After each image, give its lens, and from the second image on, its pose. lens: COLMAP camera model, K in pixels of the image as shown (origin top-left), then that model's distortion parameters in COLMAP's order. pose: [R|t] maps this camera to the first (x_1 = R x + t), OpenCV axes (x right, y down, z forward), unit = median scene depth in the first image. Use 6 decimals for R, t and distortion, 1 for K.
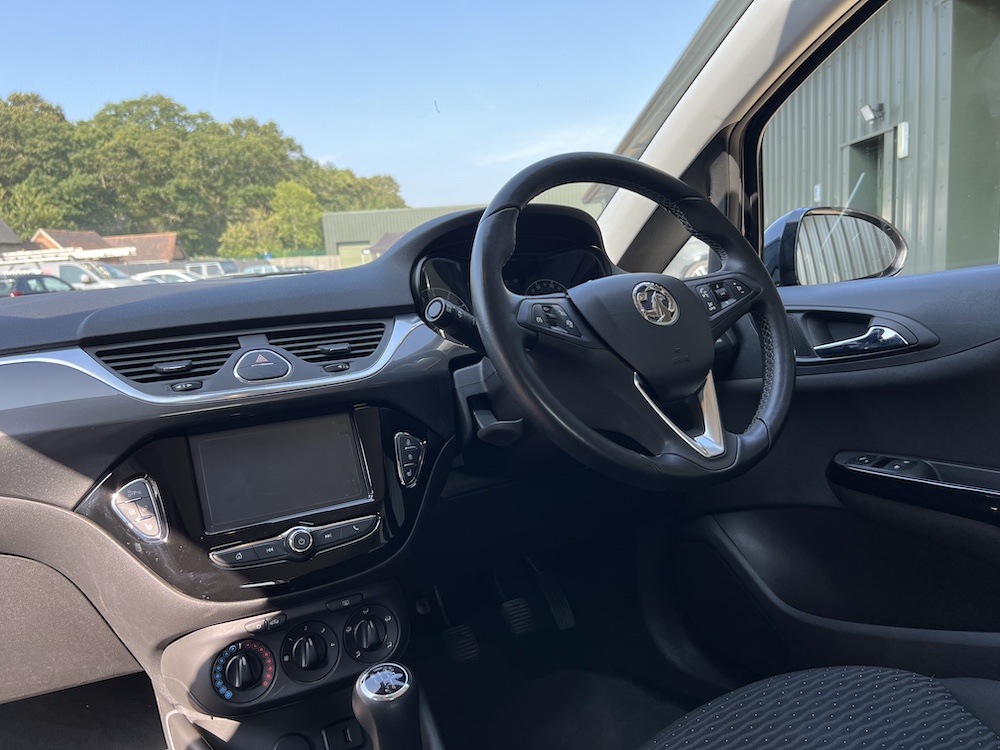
lens RADIAL K [[762.2, 0, 494.4], [0, 762.2, 380.0], [0, 0, 1]] dist [0.047235, -0.054076]
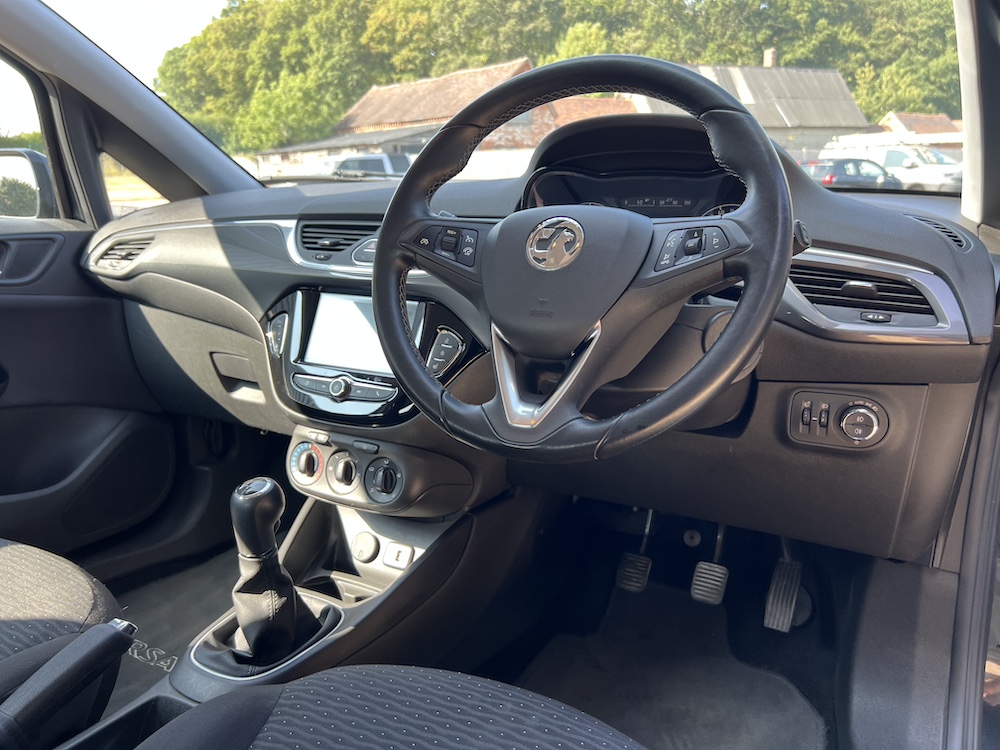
lens RADIAL K [[762.2, 0, 506.8], [0, 762.2, 368.9], [0, 0, 1]] dist [0.047235, -0.054076]
pose [[0.549673, 0.265116, -0.792195, 0.789255], [-0.160533, 0.964153, 0.211276, -0.121243], [0.819810, 0.011041, 0.572529, 0.411740]]
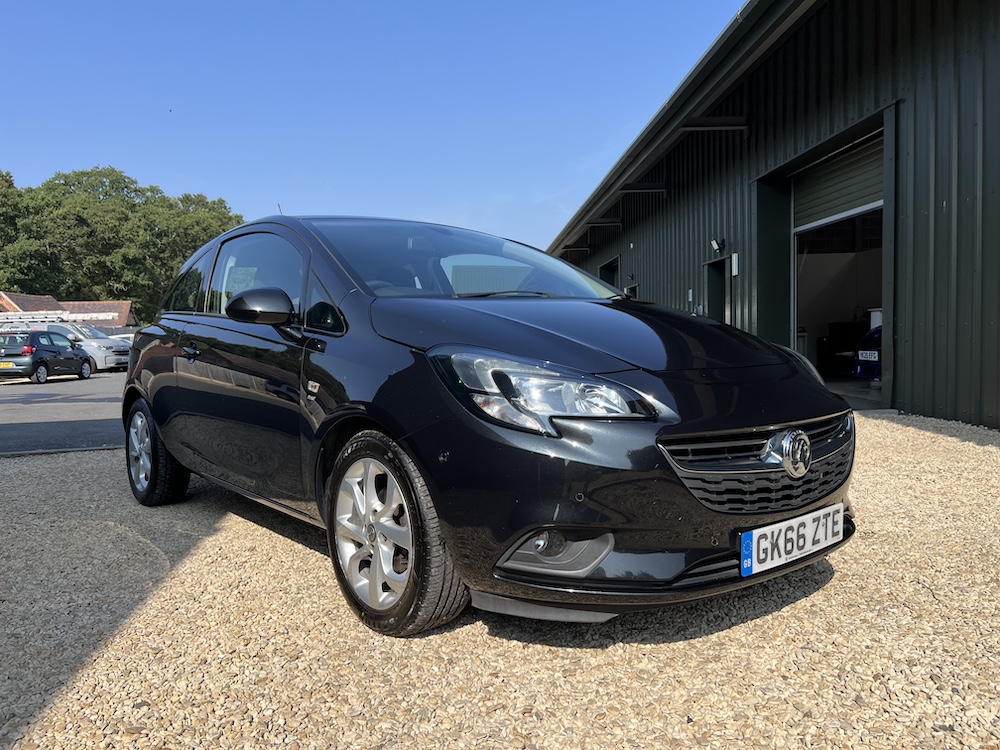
lens RADIAL K [[762.2, 0, 493.0], [0, 762.2, 374.2], [0, 0, 1]] dist [0.047235, -0.054076]
pose [[0.995820, 0.038259, 0.082936, -0.659916], [-0.028574, 0.992958, -0.114969, 1.005441], [-0.086750, 0.112118, 0.989901, -4.793107]]
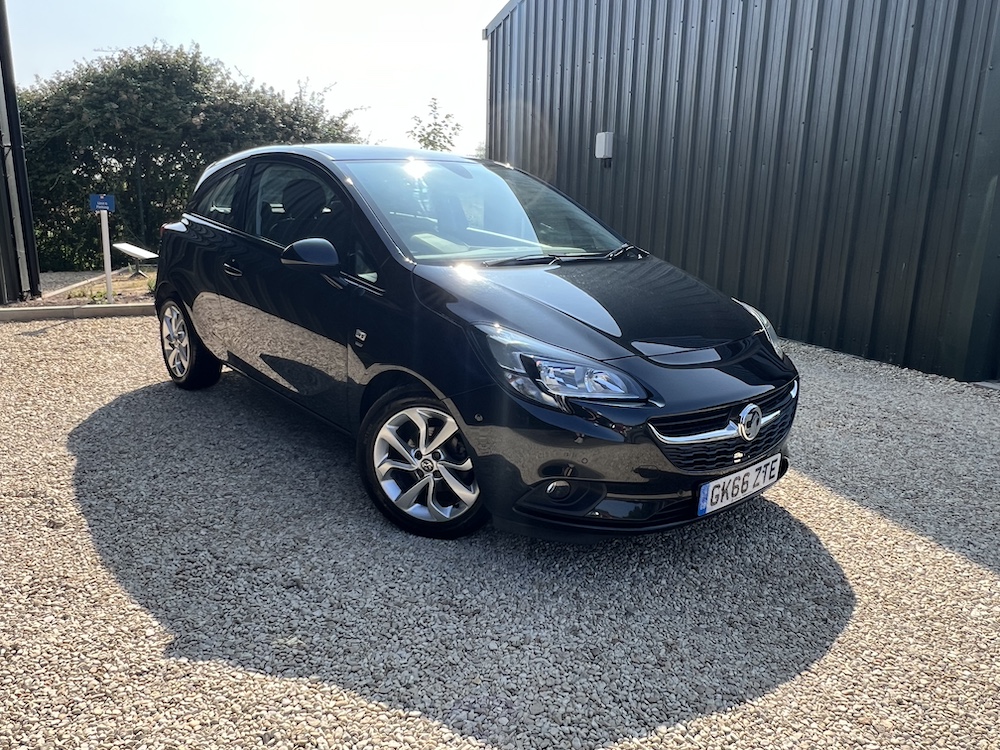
lens RADIAL K [[754.9, 0, 498.7], [0, 754.9, 382.9], [0, 0, 1]] dist [-0.005715, 0.004103]
pose [[0.988149, 0.063161, 0.139900, -0.992038], [-0.078265, 0.991363, 0.105231, 0.466568], [-0.132046, -0.114933, 0.984558, -5.403000]]
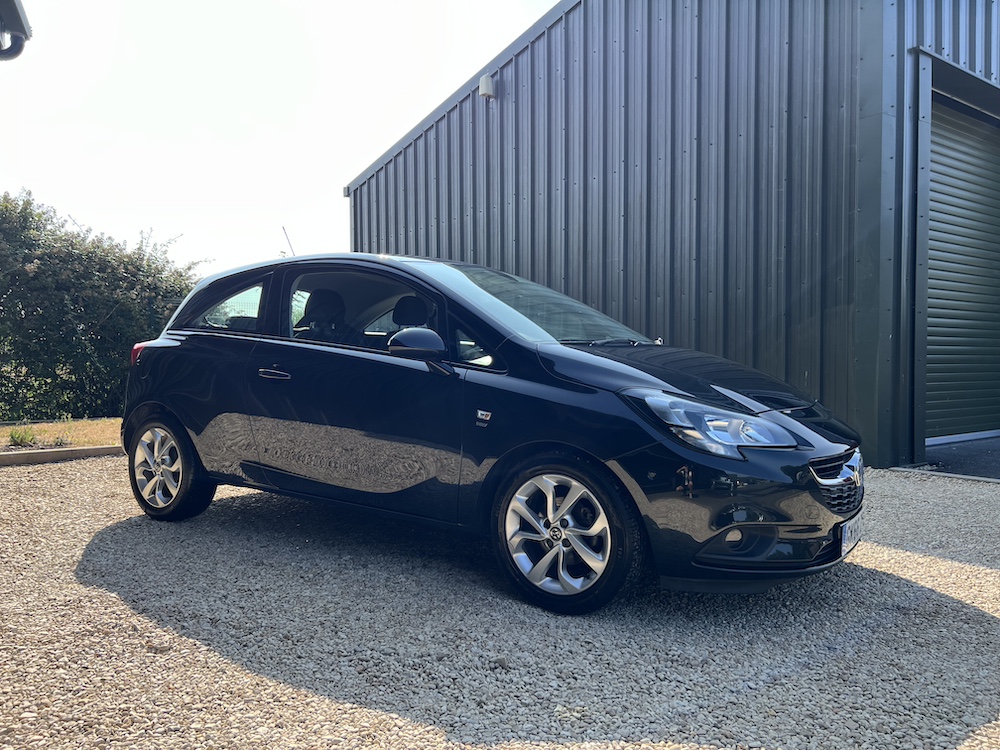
lens RADIAL K [[762.2, 0, 498.4], [0, 762.2, 377.1], [0, 0, 1]] dist [0.047235, -0.054076]
pose [[0.926506, 0.063800, 0.370832, -2.592888], [-0.018859, 0.992156, -0.123577, 0.991088], [-0.375807, 0.107501, 0.920442, -5.133974]]
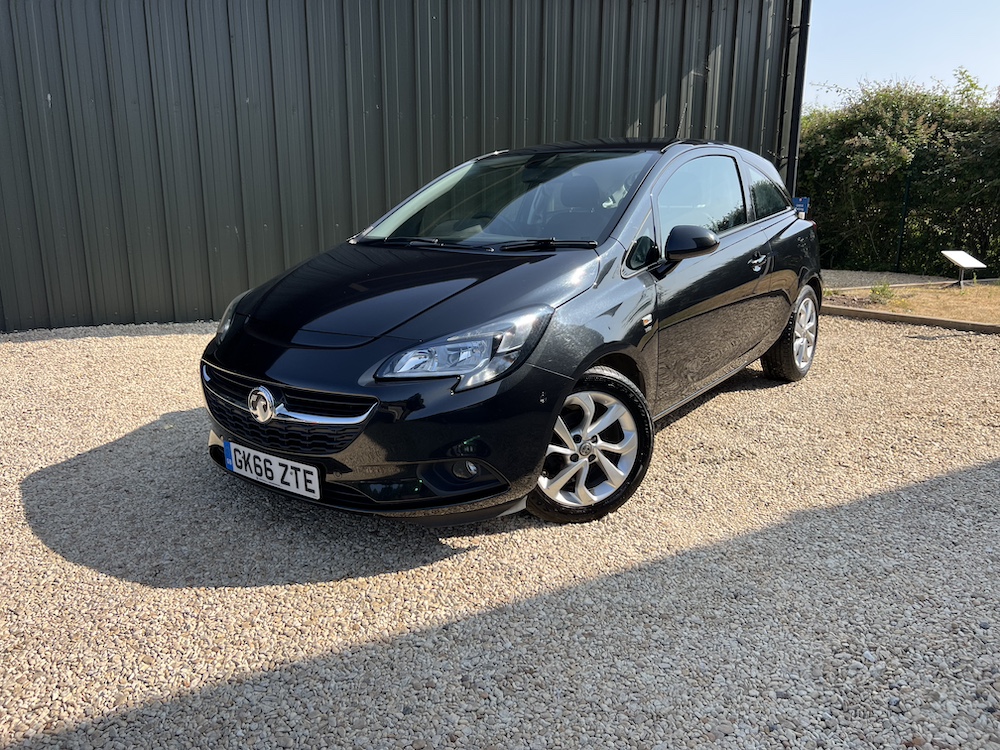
lens RADIAL K [[762.2, 0, 501.3], [0, 762.2, 372.3], [0, 0, 1]] dist [0.047235, -0.054076]
pose [[0.313874, 0.284863, -0.905724, 4.234172], [-0.146839, 0.957018, 0.250110, -0.260436], [0.938041, 0.054492, 0.342212, -2.220544]]
